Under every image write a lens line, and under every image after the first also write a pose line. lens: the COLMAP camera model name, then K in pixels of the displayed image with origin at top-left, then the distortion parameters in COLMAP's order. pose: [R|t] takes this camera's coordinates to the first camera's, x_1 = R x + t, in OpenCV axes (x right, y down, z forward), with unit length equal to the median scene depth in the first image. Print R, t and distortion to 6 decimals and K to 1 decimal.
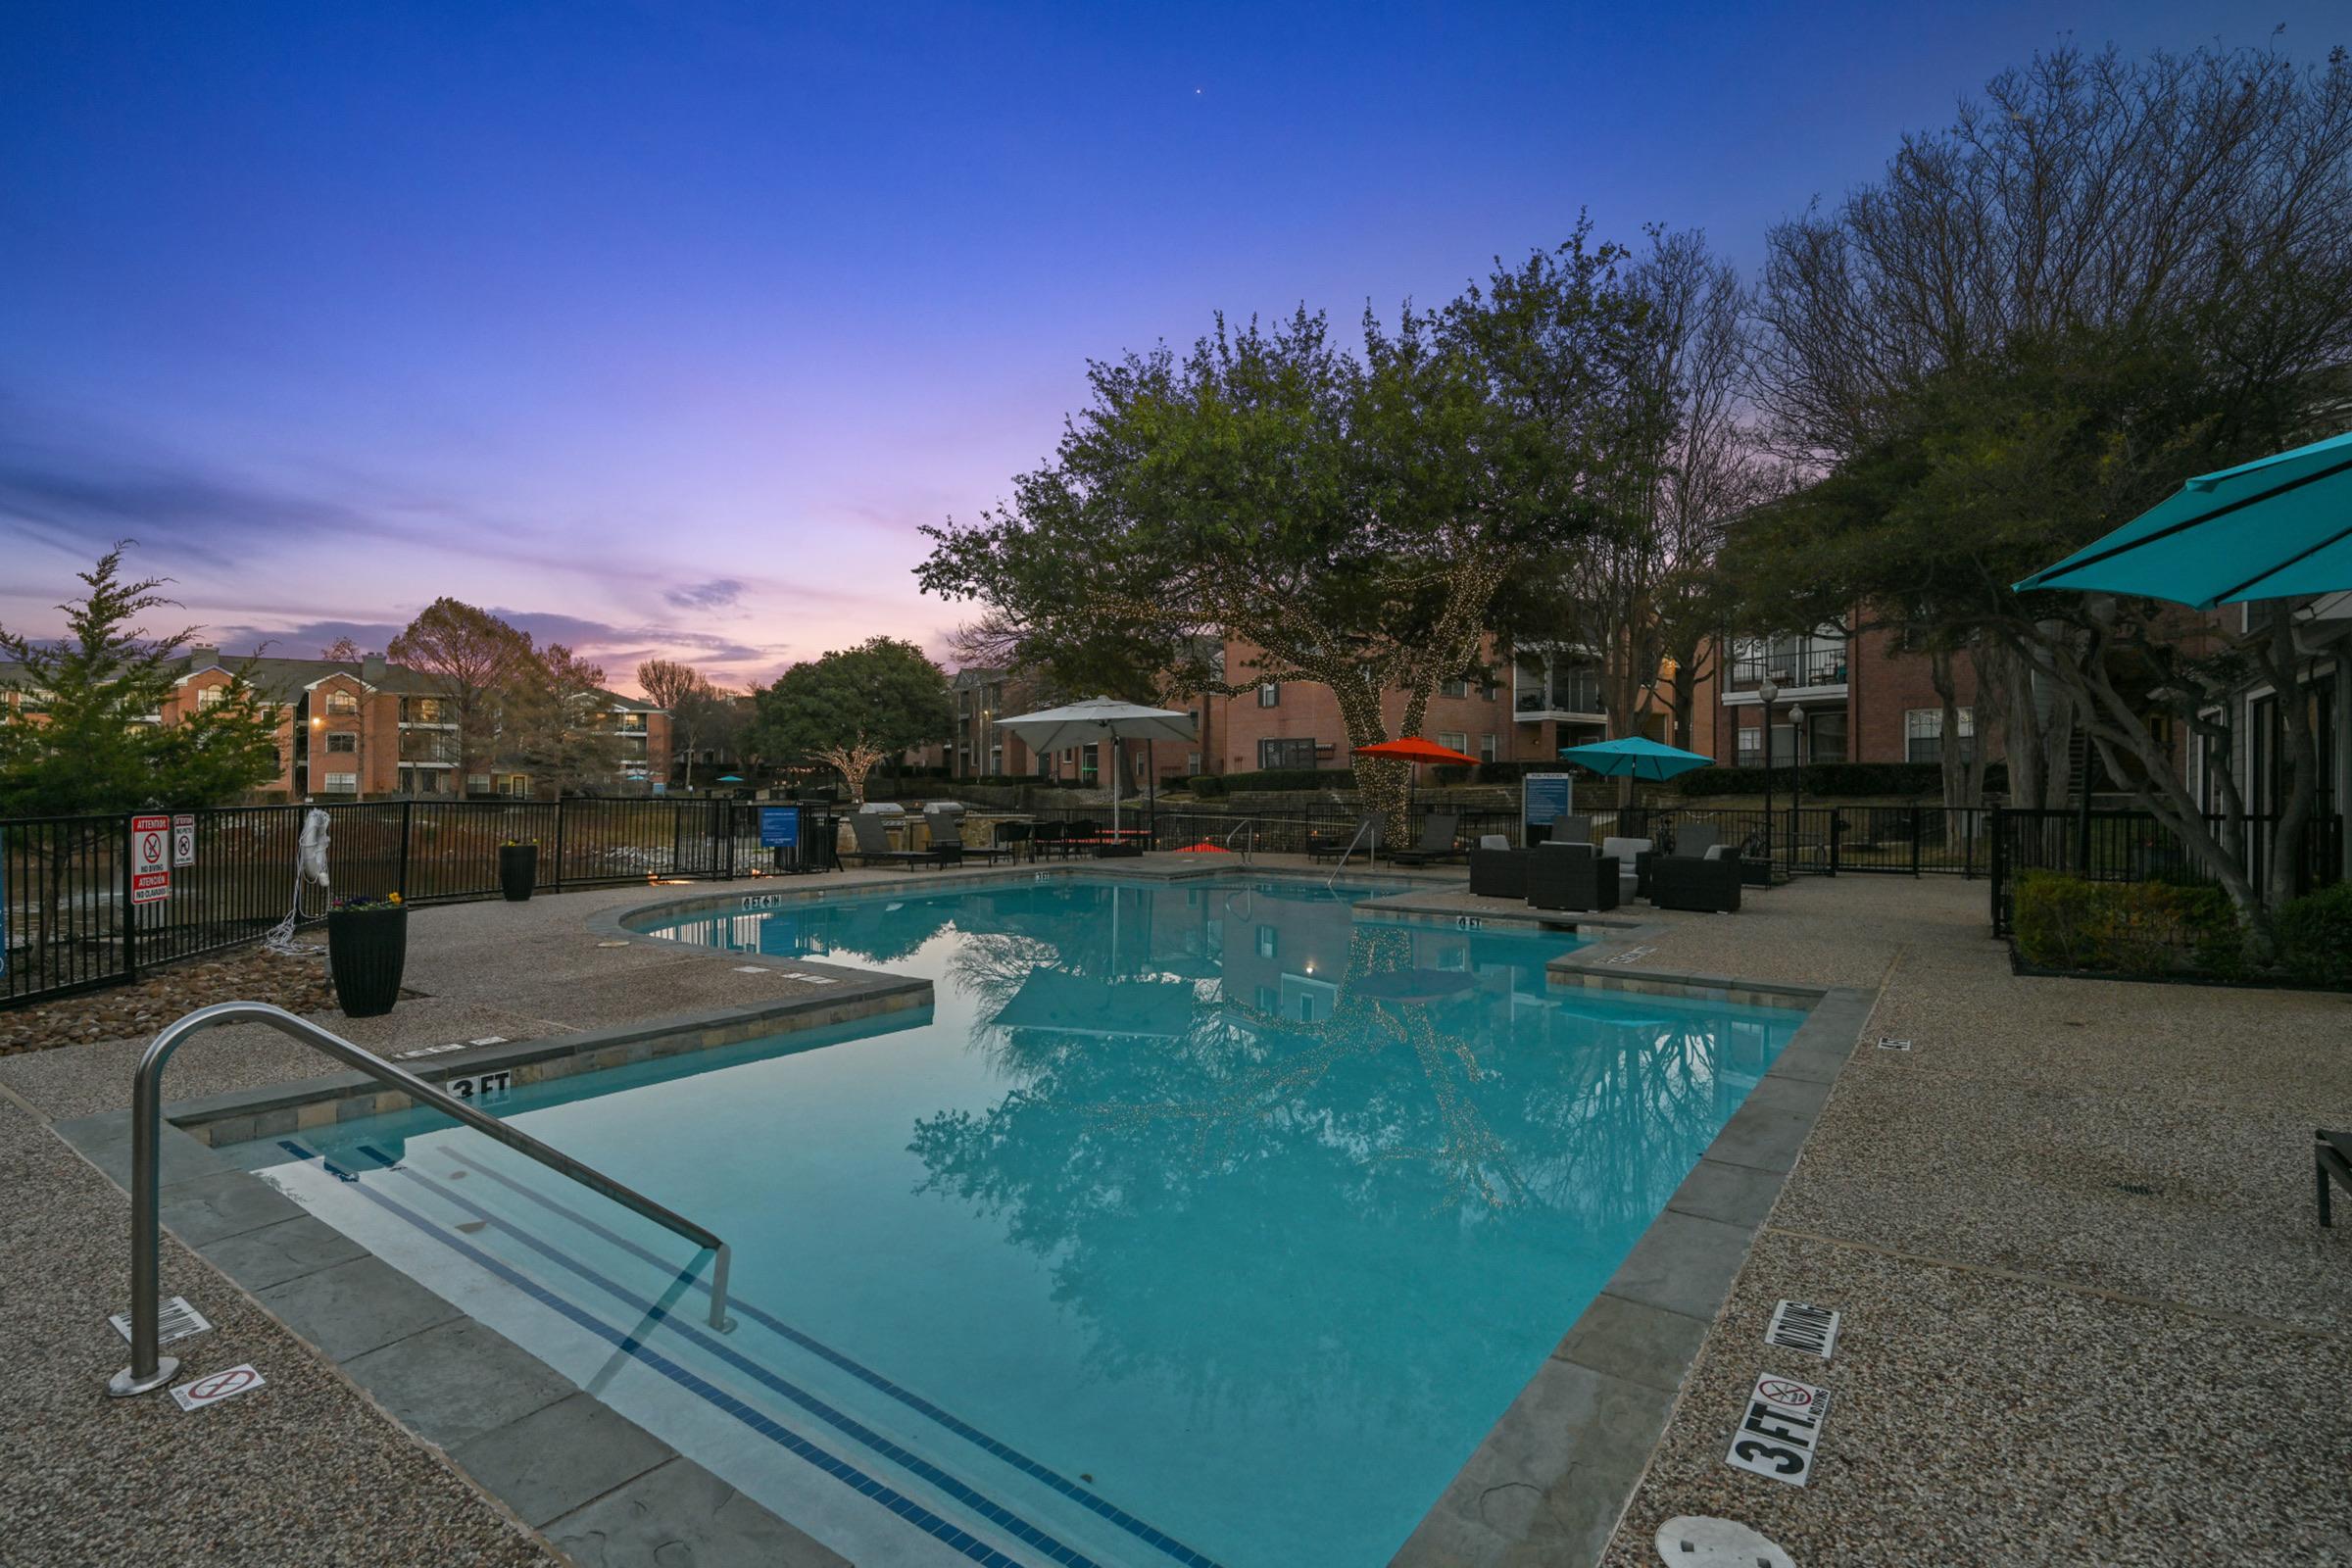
lens RADIAL K [[1146.8, 0, 1166.4], [0, 1146.8, 774.3], [0, 0, 1]] dist [0.001706, 0.000063]
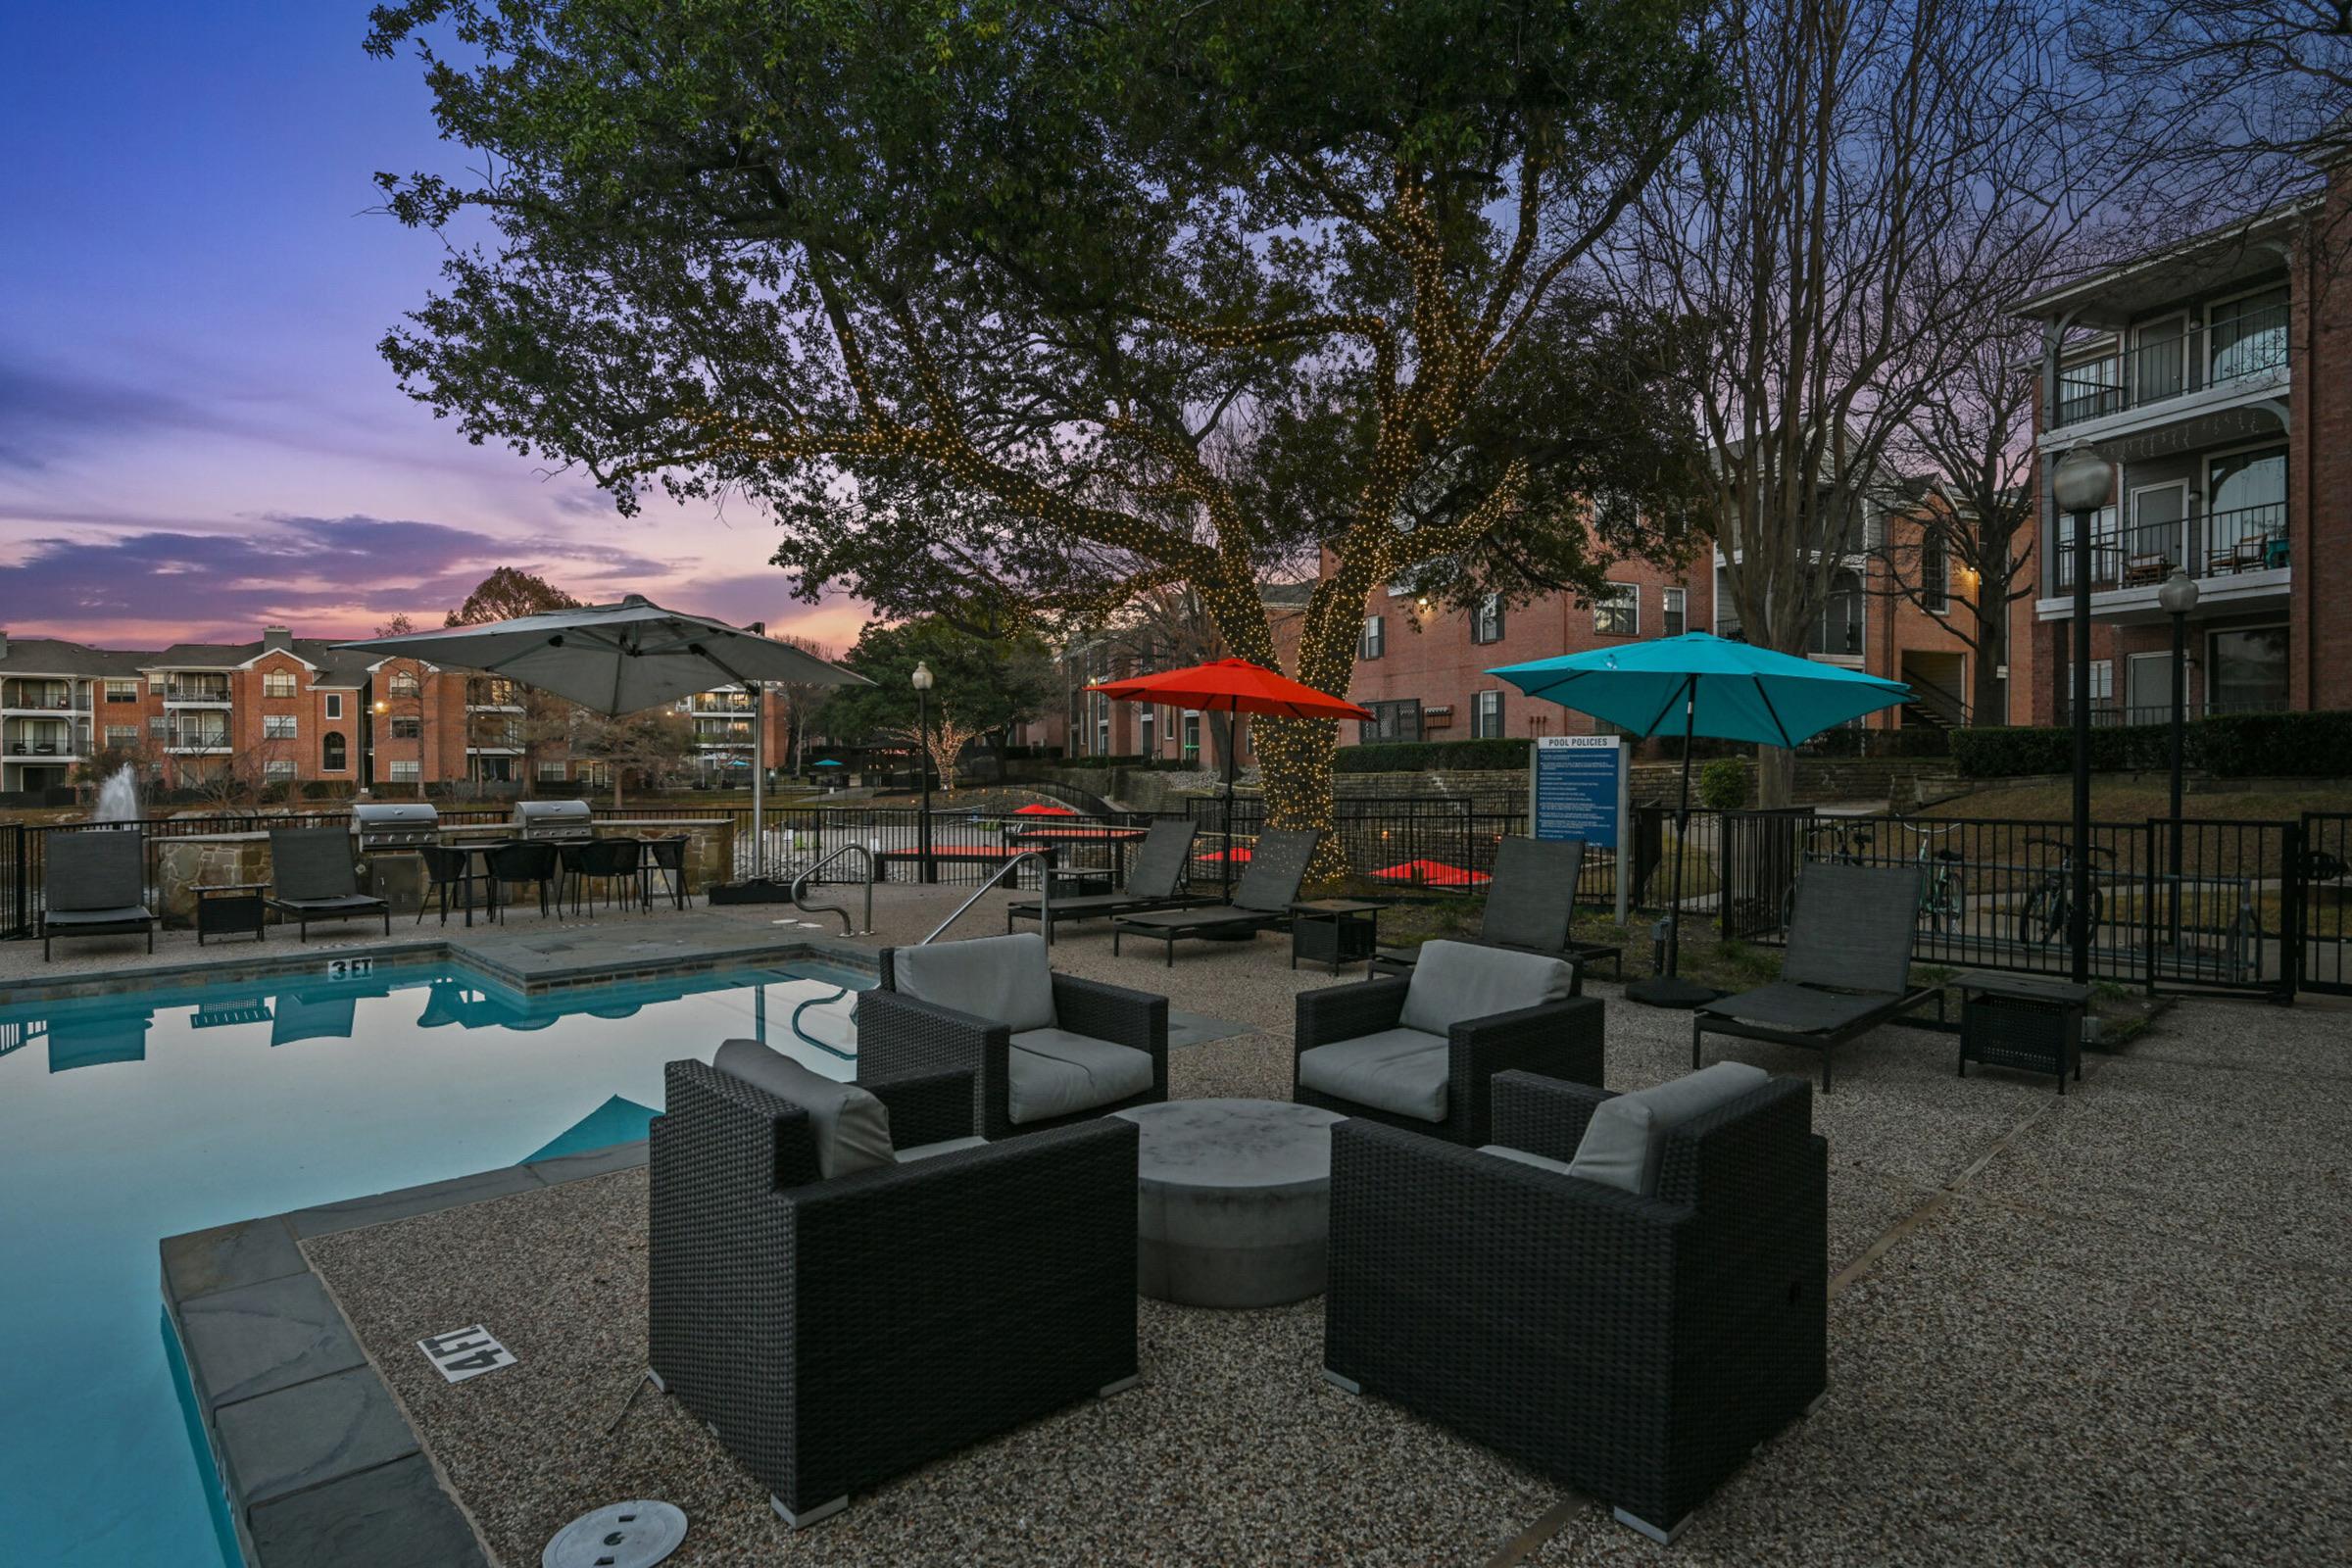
lens RADIAL K [[1218.4, 0, 1175.4], [0, 1218.4, 778.3], [0, 0, 1]] dist [-0.006239, -0.000248]
pose [[0.981614, -0.007035, -0.190748, 0.120592], [0.010746, 0.999772, 0.018427, 0.002461], [0.190575, -0.020138, 0.981466, 0.218011]]
